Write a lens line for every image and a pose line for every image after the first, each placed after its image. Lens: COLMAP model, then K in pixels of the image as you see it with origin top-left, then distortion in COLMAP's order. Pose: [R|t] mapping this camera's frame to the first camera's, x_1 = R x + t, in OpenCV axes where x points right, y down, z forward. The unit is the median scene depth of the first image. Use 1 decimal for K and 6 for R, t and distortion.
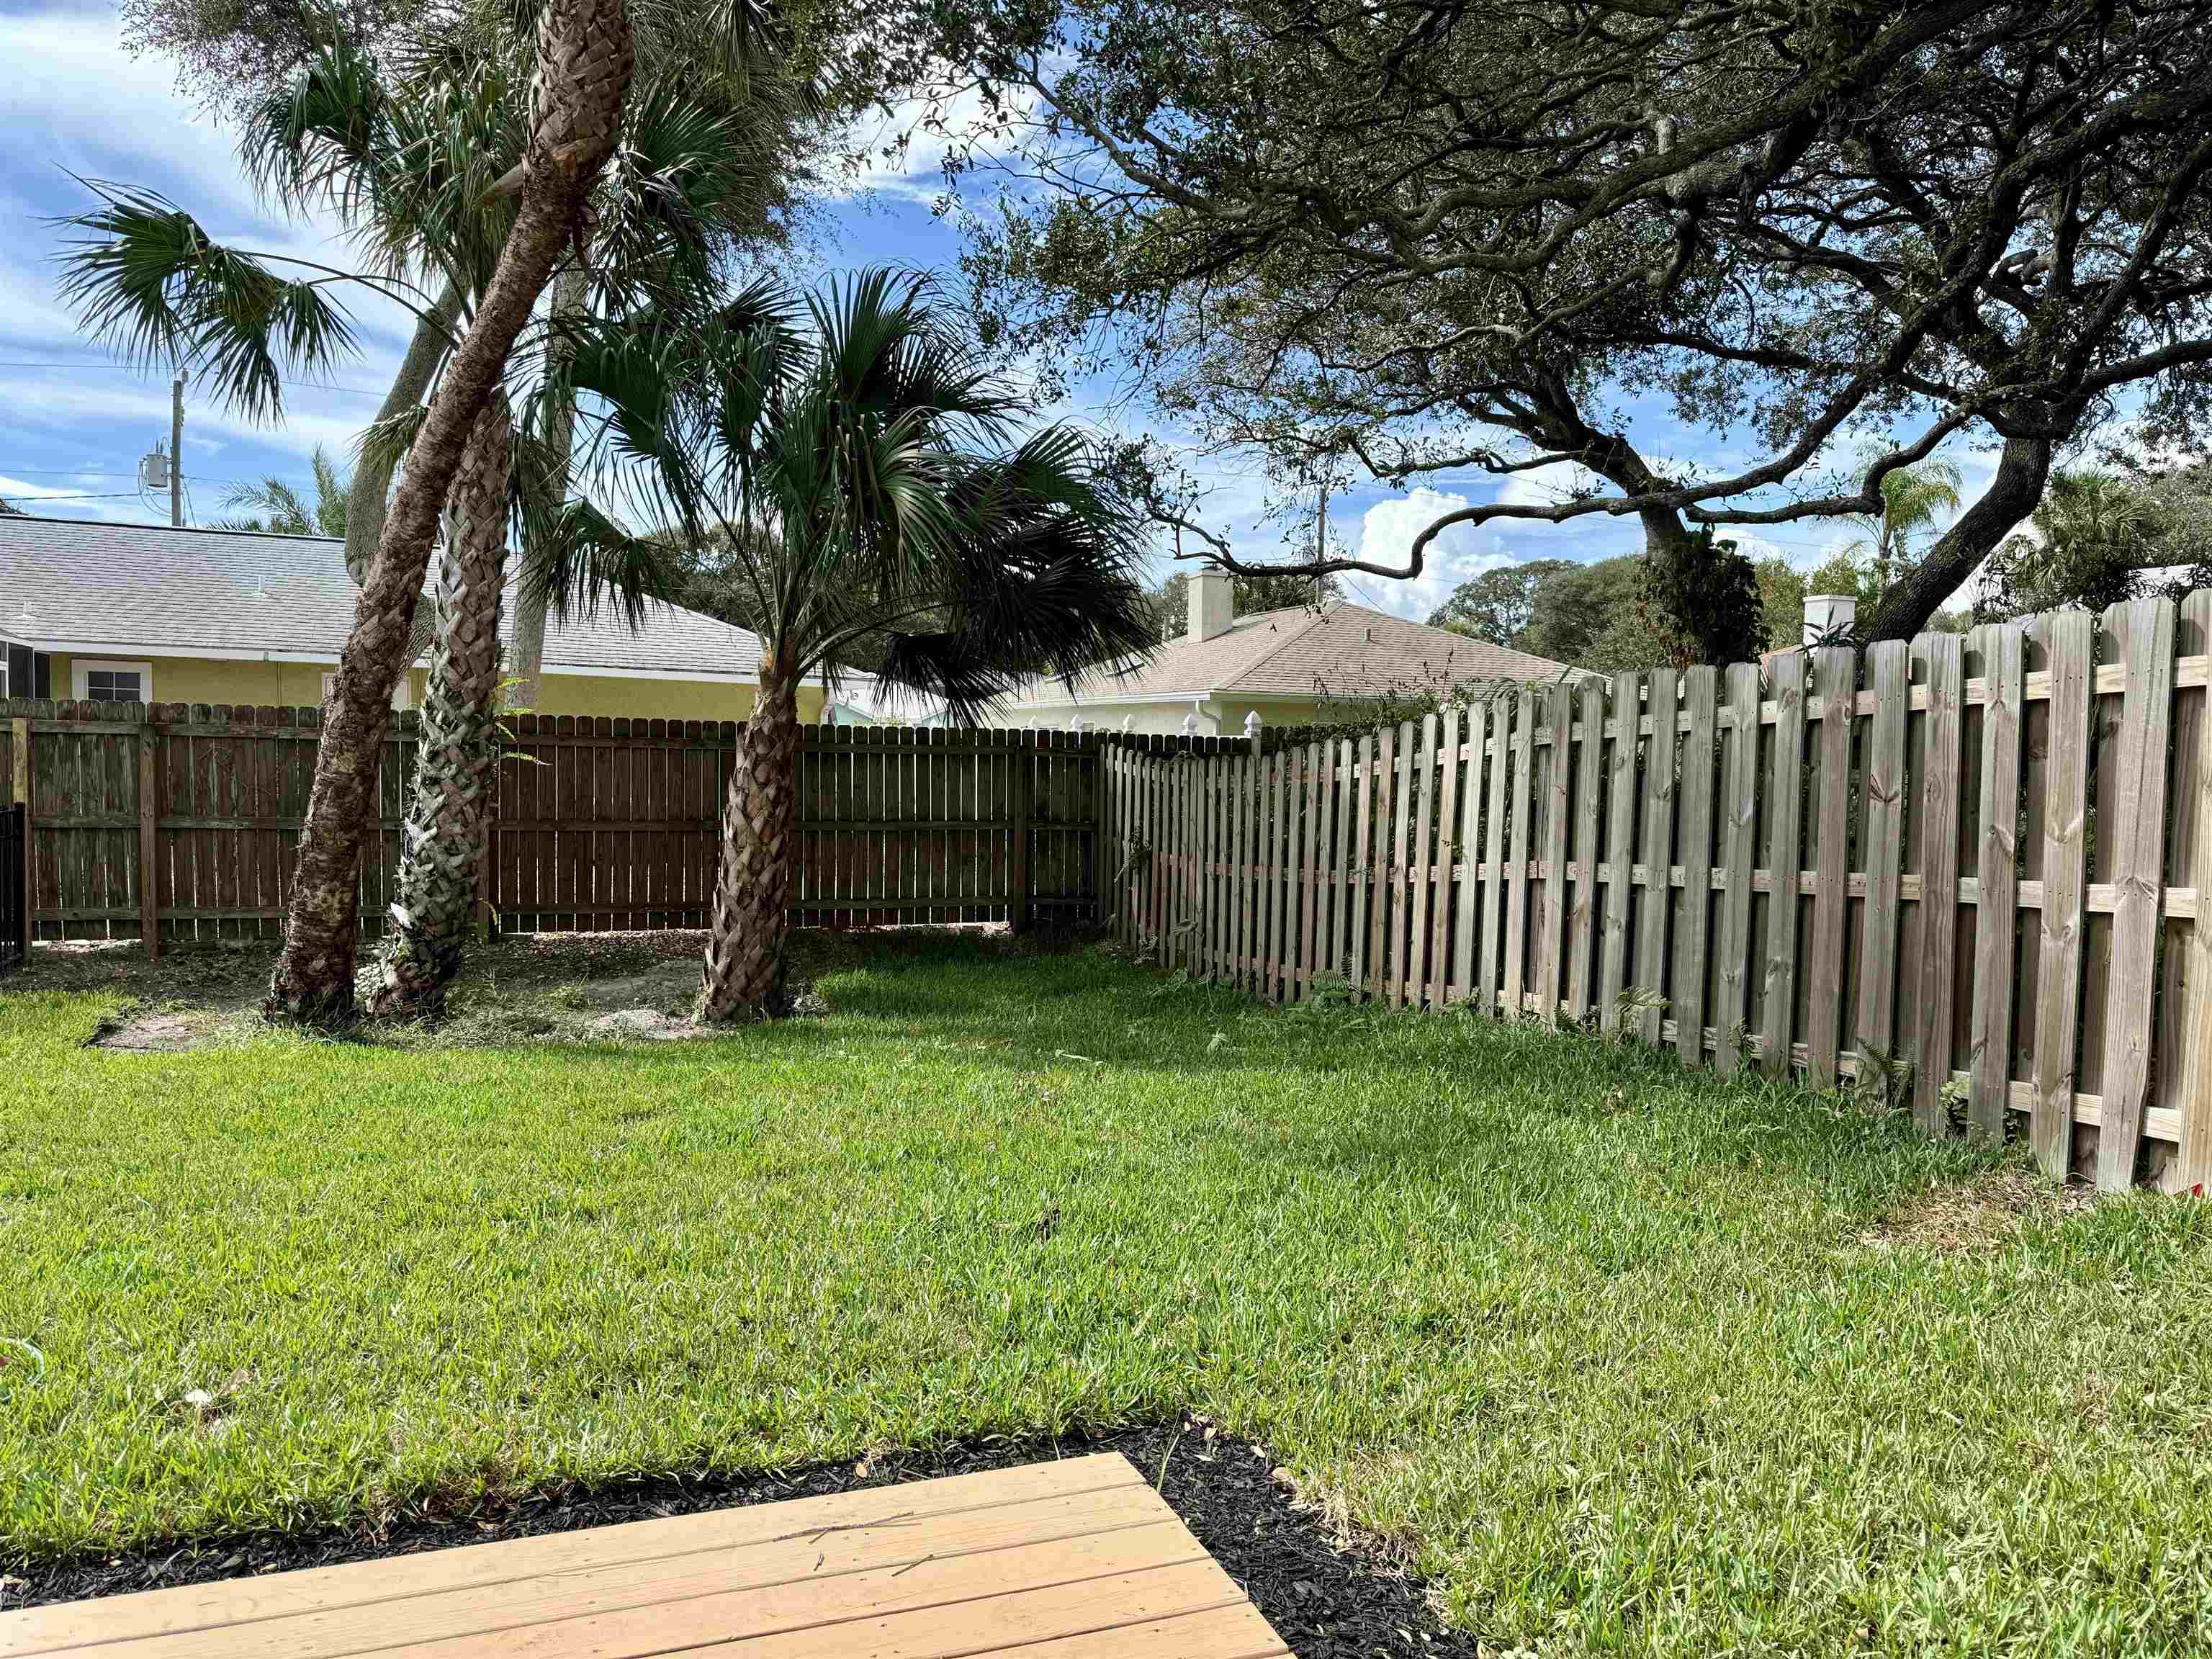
lens RADIAL K [[1545.6, 0, 1103.8], [0, 1545.6, 846.1], [0, 0, 1]] dist [0.012925, -0.007627]
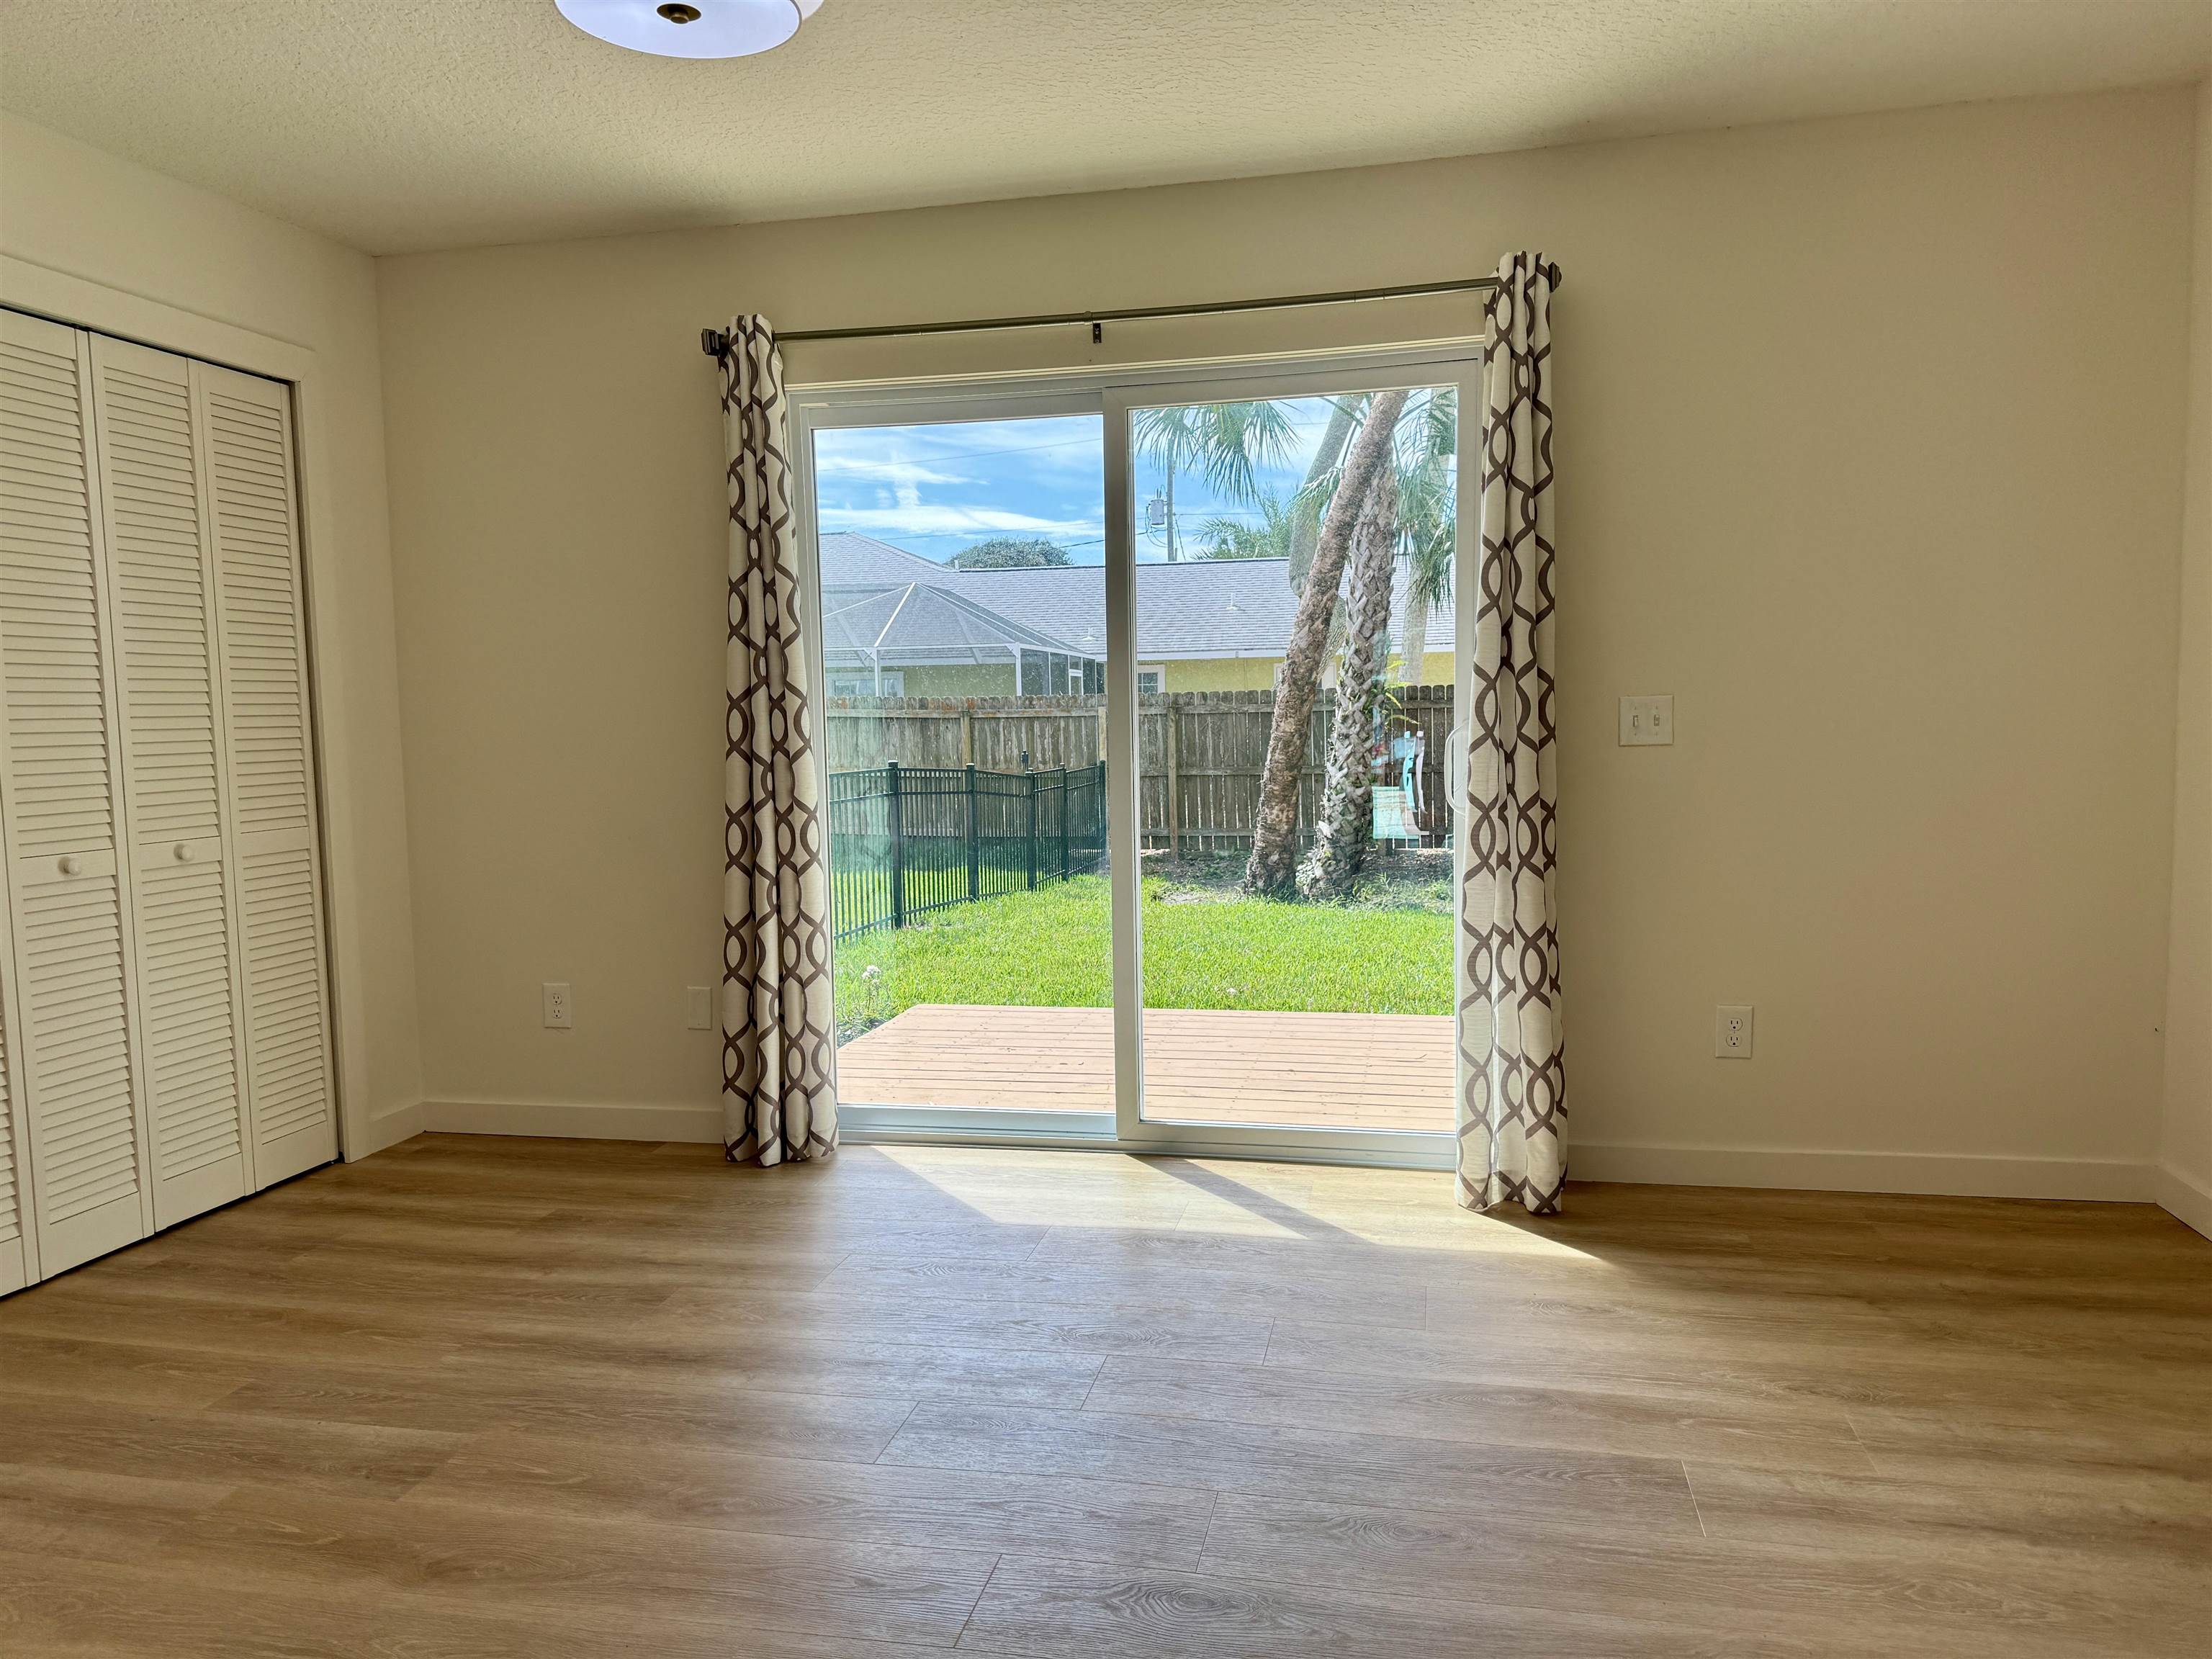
lens RADIAL K [[1538.1, 0, 1099.0], [0, 1538.1, 827.1], [0, 0, 1]] dist [0.066574, -0.000275]
pose [[0.836118, -0.005184, -0.548525, 0.176619], [0.010856, 0.999916, 0.007097, 0.032723], [0.548442, -0.011889, 0.836104, -0.354211]]
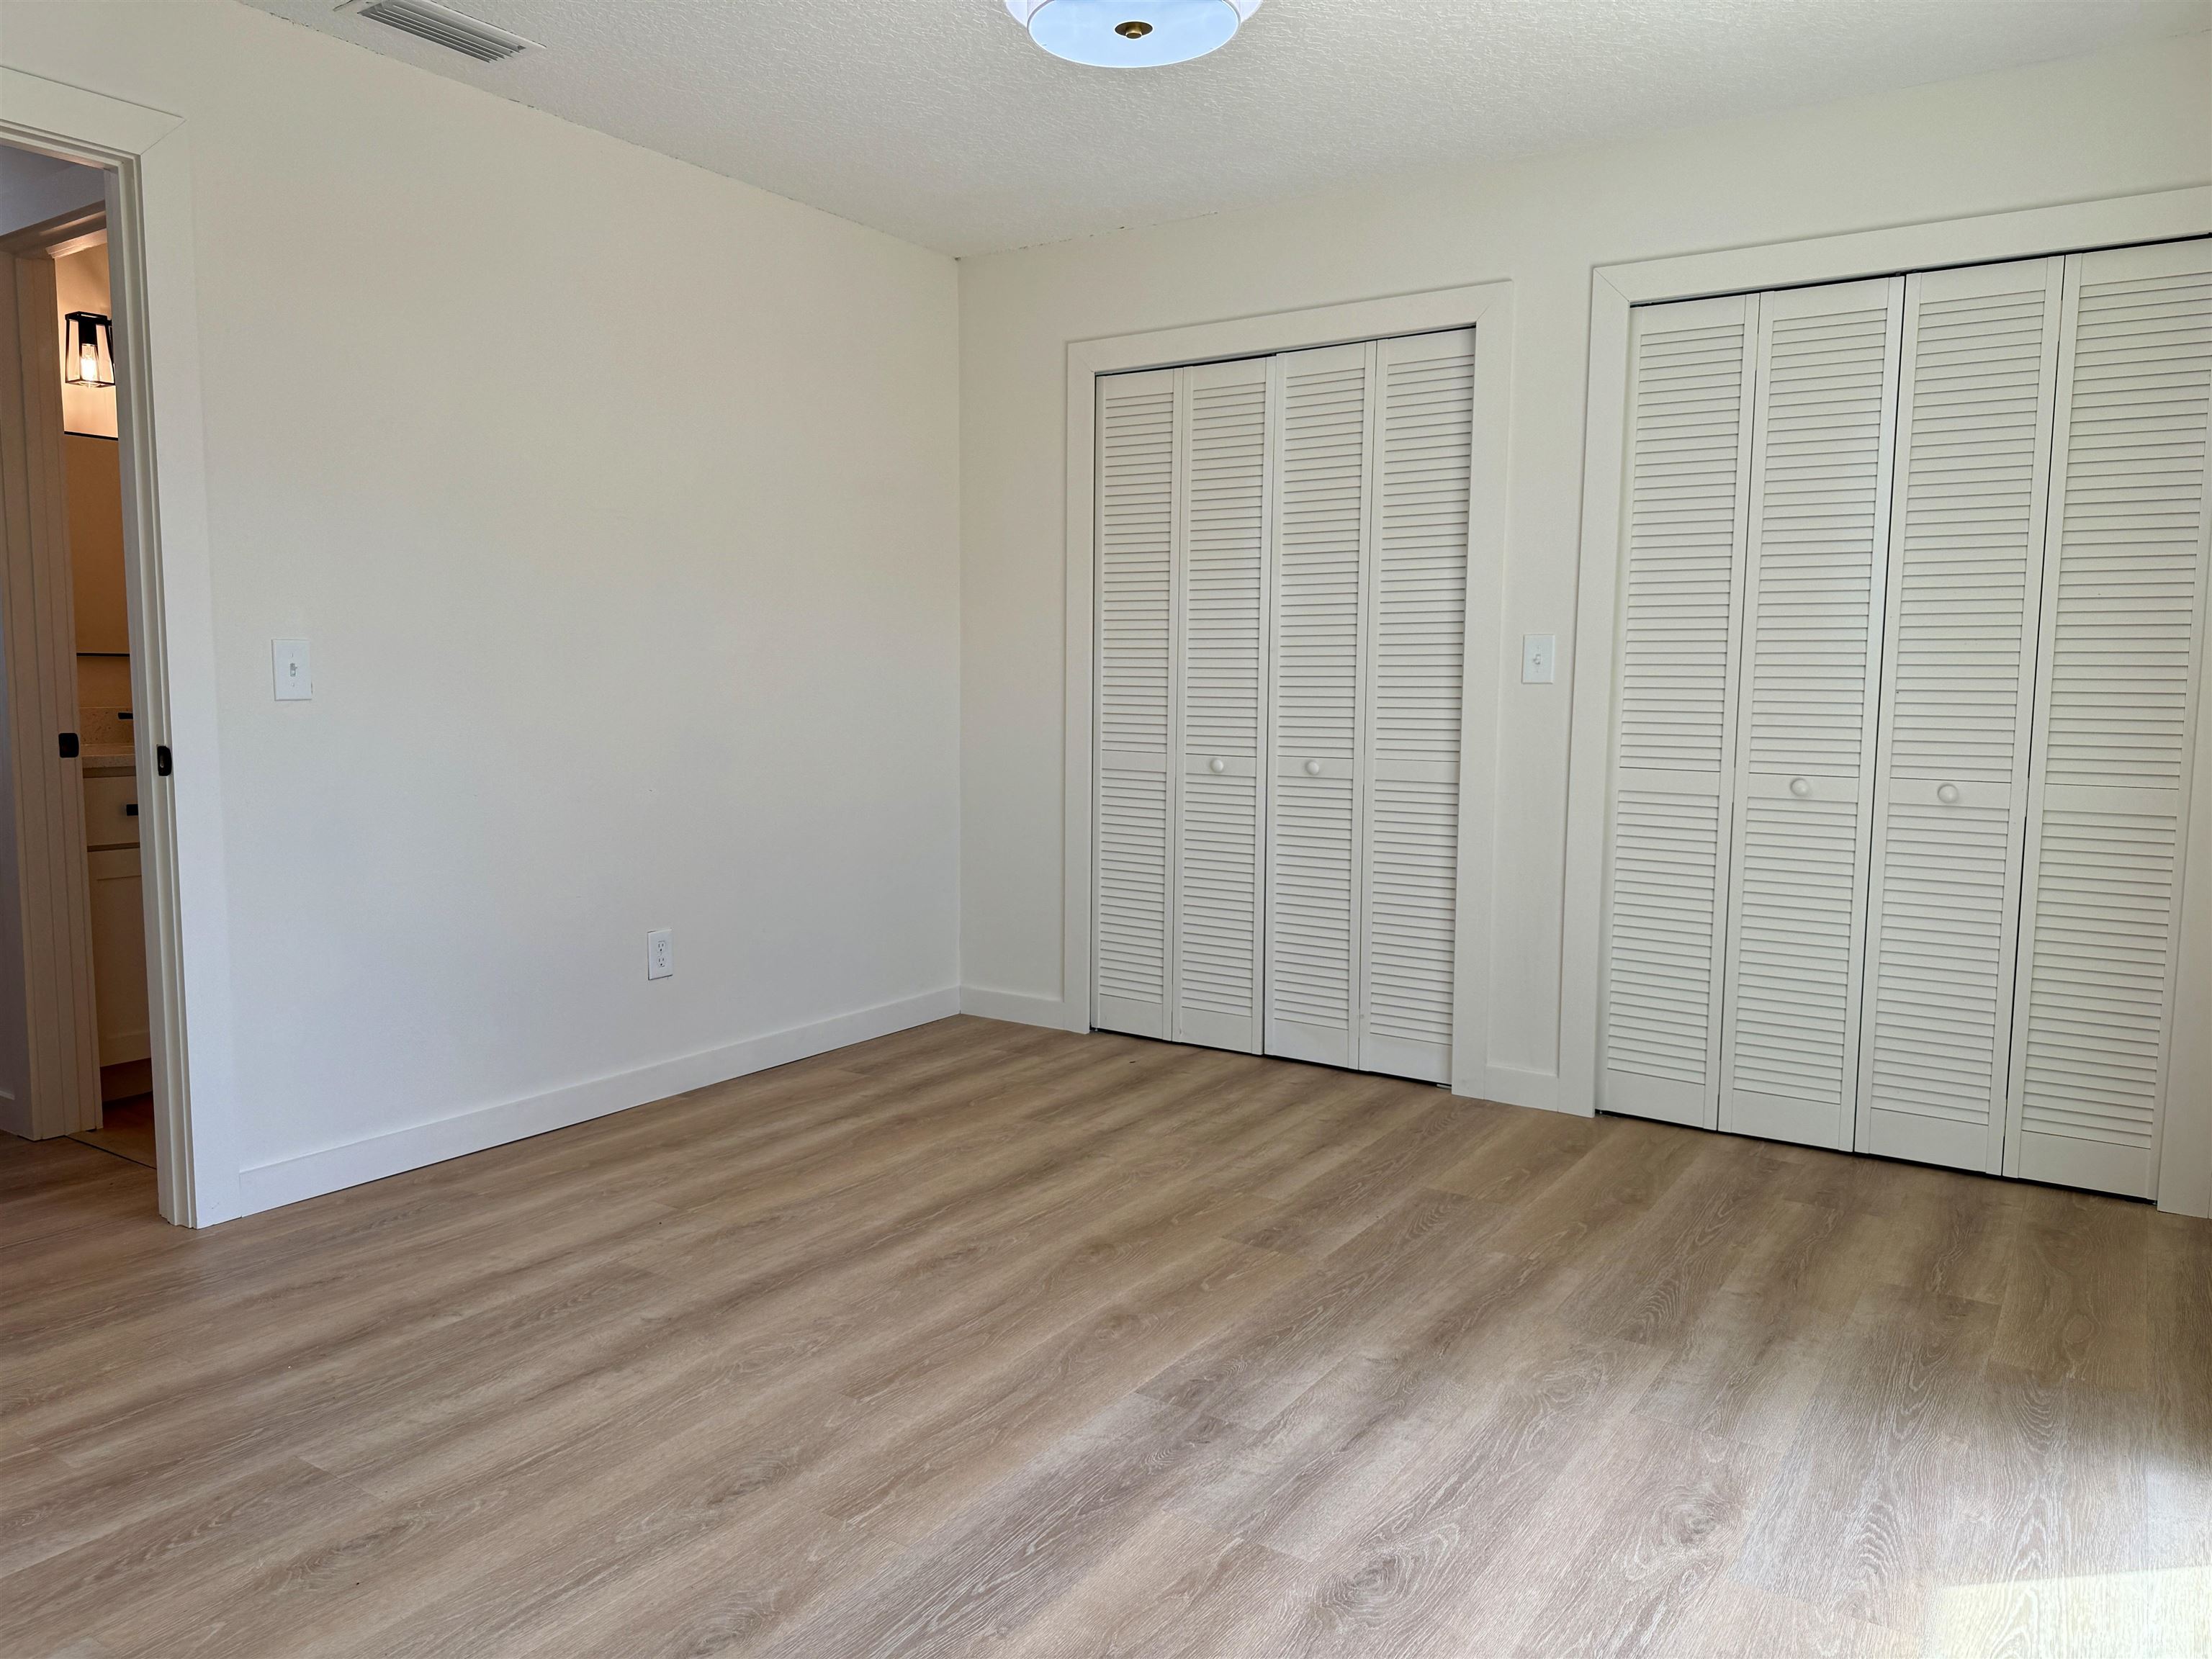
lens RADIAL K [[1545.6, 0, 1103.8], [0, 1545.6, 846.1], [0, 0, 1]] dist [0.012925, -0.007627]
pose [[-0.810941, 0.029113, -0.584404, 0.066453], [-0.065507, 0.987965, 0.140118, -0.099332], [0.581450, 0.151910, -0.799274, 2.035807]]
